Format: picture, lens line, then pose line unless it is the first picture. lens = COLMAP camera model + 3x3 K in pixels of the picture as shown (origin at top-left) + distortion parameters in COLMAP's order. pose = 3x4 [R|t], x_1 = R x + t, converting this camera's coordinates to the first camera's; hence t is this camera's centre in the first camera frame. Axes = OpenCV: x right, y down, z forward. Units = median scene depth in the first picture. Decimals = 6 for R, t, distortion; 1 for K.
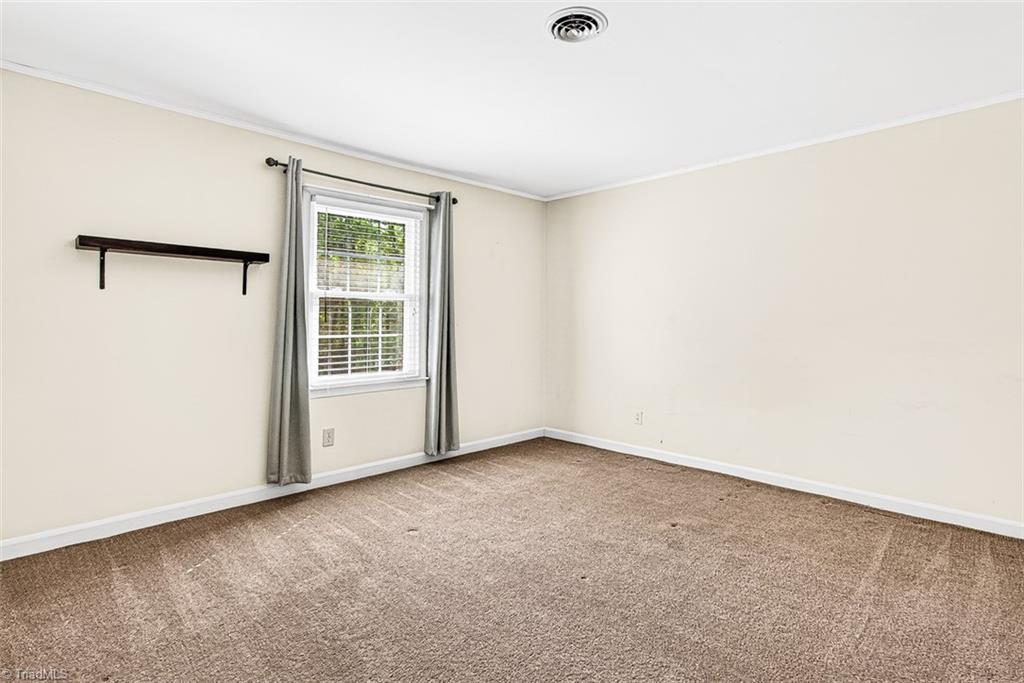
lens RADIAL K [[504.0, 0, 503.9], [0, 504.0, 307.5], [0, 0, 1]] dist [0.002473, 0.000322]
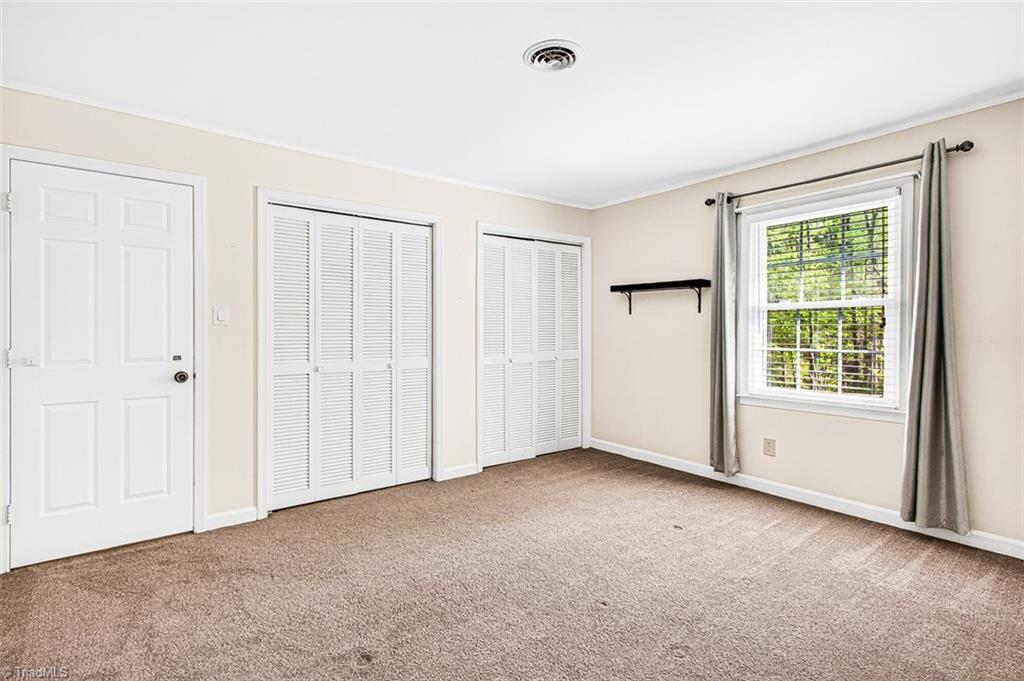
lens RADIAL K [[485.4, 0, 513.3], [0, 485.4, 334.2], [0, 0, 1]] dist [0.002341, 0.000734]
pose [[-0.092853, 0.001362, -0.995679, 0.662088], [0.020700, 0.999786, -0.000563, 0.017414], [0.995465, -0.020663, -0.092861, 0.562905]]
